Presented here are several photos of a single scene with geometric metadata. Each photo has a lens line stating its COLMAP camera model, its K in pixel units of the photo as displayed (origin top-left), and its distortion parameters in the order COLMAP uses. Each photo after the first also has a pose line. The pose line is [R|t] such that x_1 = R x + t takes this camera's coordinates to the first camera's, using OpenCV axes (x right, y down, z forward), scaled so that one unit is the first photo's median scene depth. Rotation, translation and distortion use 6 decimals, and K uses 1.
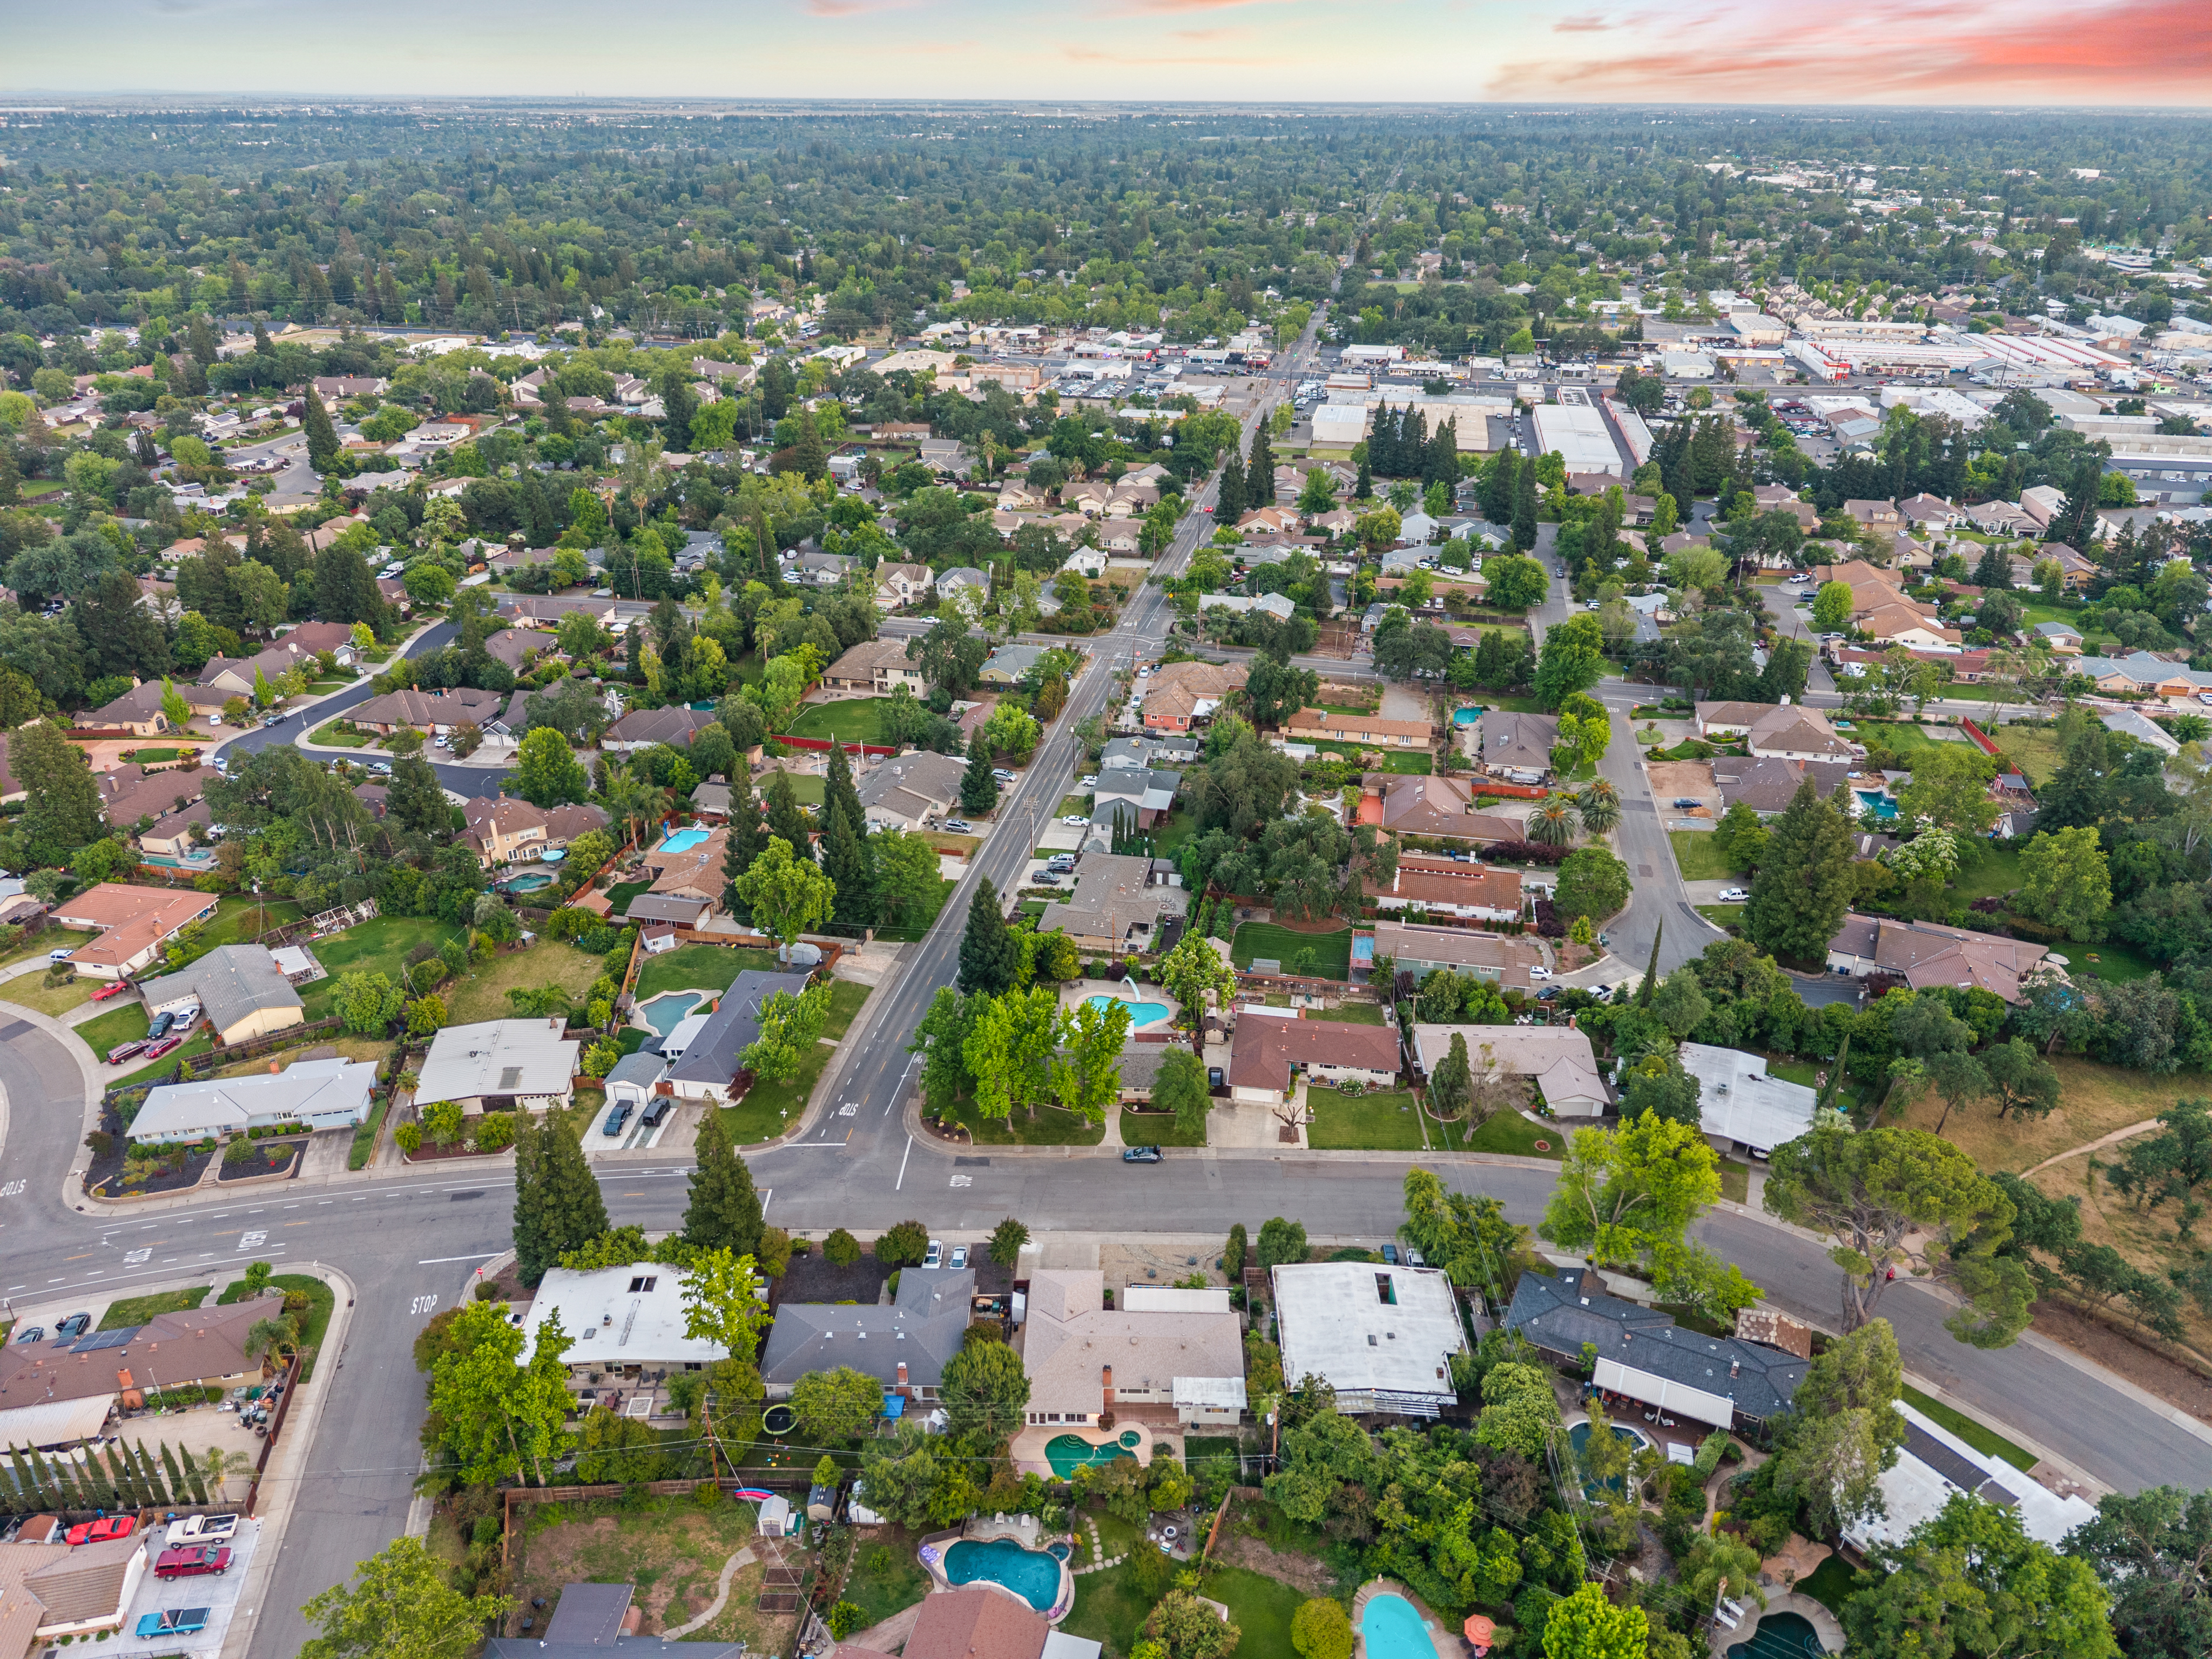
lens RADIAL K [[1489.6, 0, 1106.0], [0, 1489.6, 829.5], [0, 0, 1]] dist [0.035351, -0.034754]
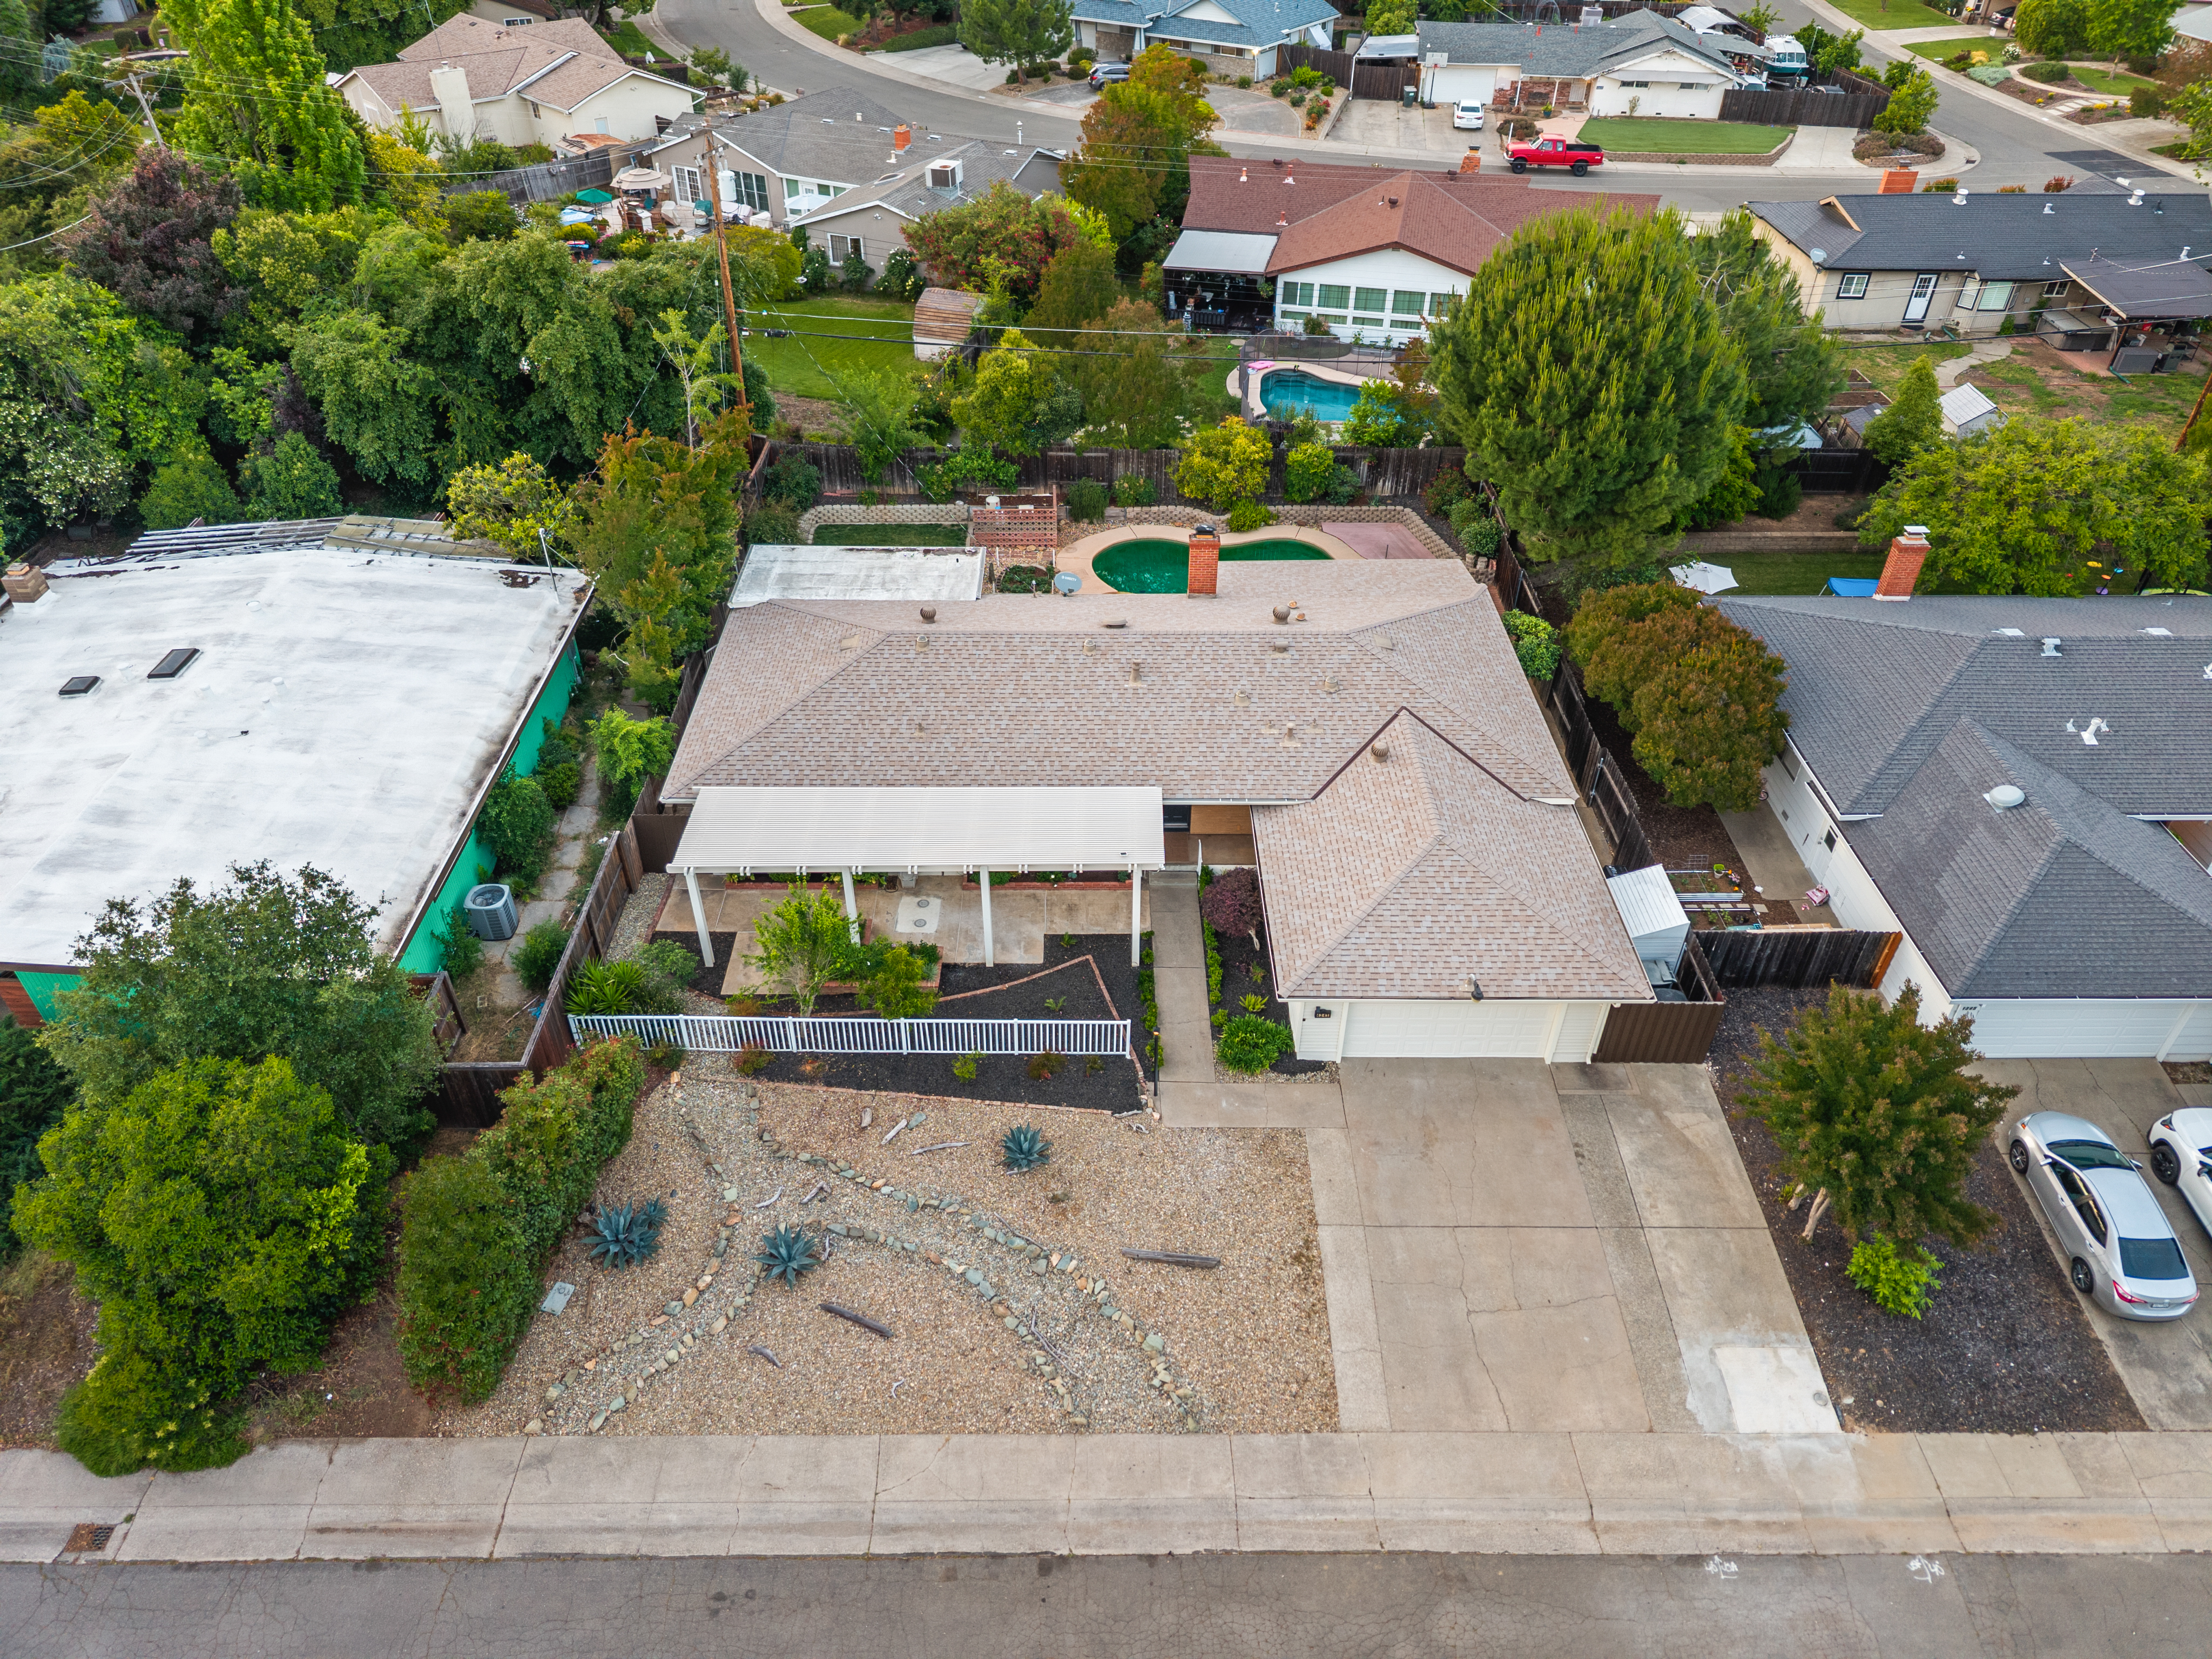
lens RADIAL K [[1489.6, 0, 1106.0], [0, 1489.6, 829.5], [0, 0, 1]] dist [0.035351, -0.034754]
pose [[-0.999348, 0.017792, -0.031431, 0.029726], [-0.020387, 0.440483, 0.897530, 0.125926], [0.029814, 0.897585, -0.439833, 1.170457]]
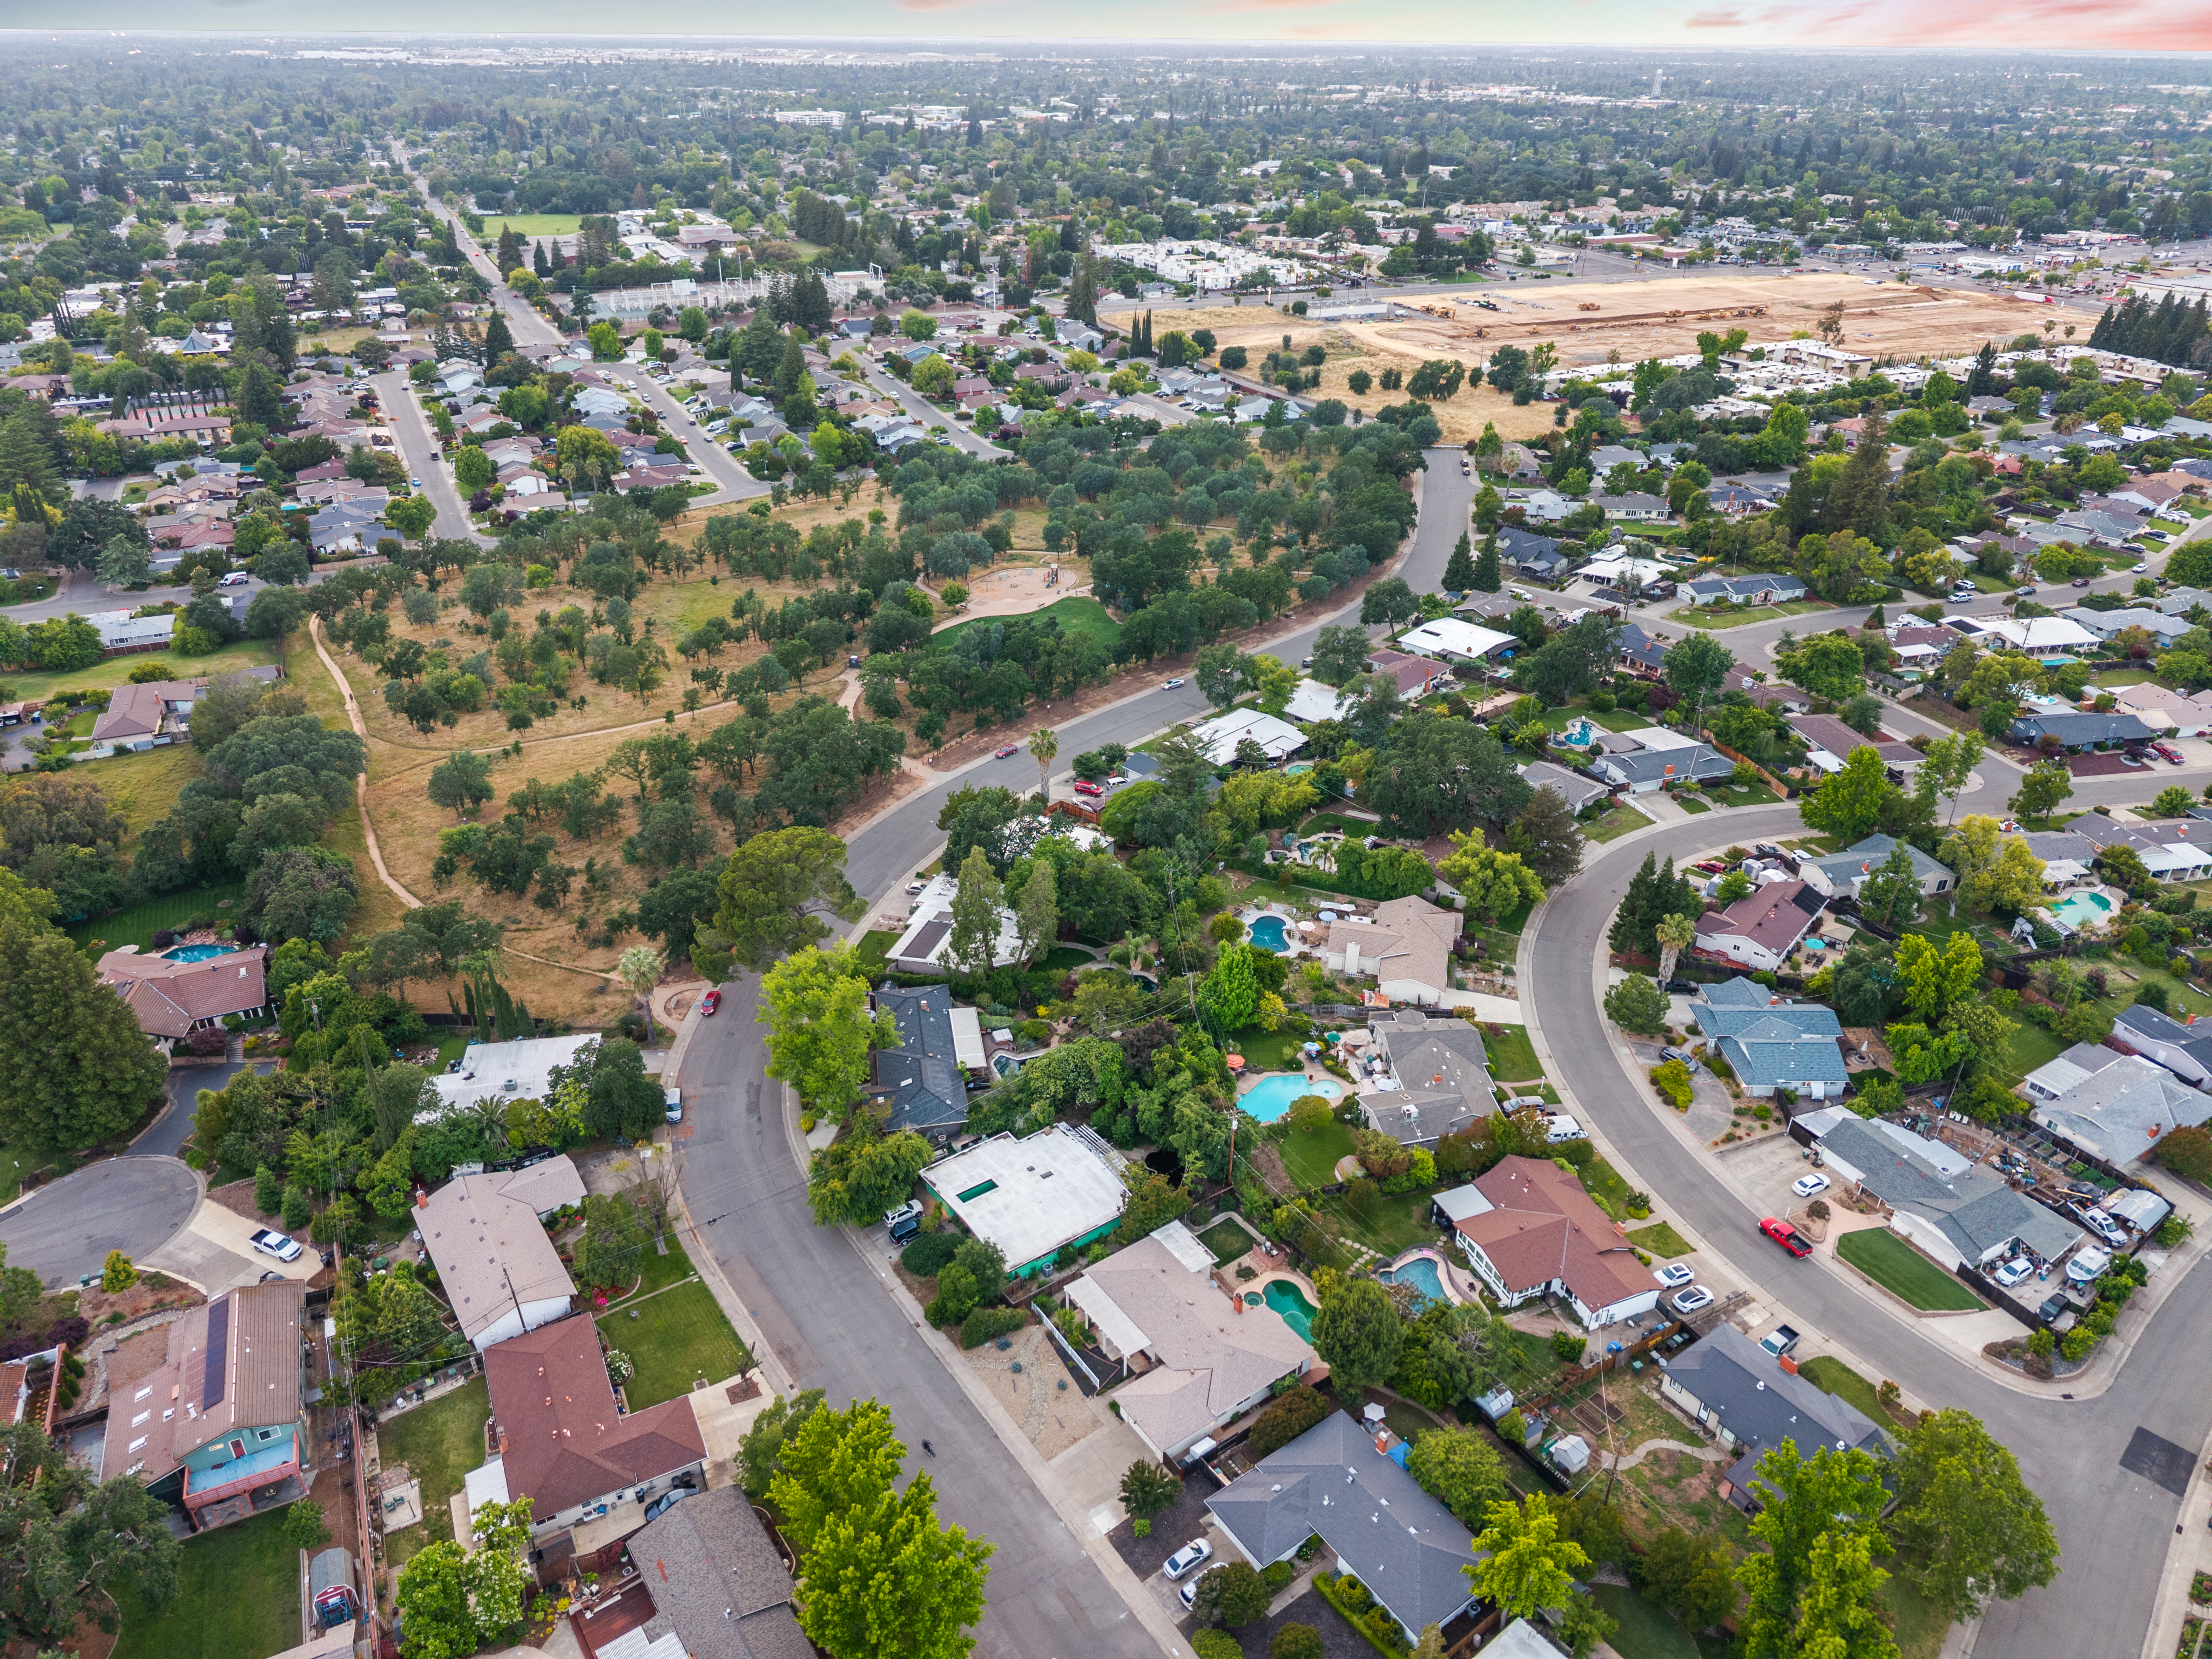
lens RADIAL K [[1489.6, 0, 1106.0], [0, 1489.6, 829.5], [0, 0, 1]] dist [0.035351, -0.034754]
pose [[-0.599684, -0.382403, 0.702955, -0.536821], [0.343512, 0.670372, 0.657724, -0.552643], [-0.722757, 0.635901, -0.270651, 1.131597]]
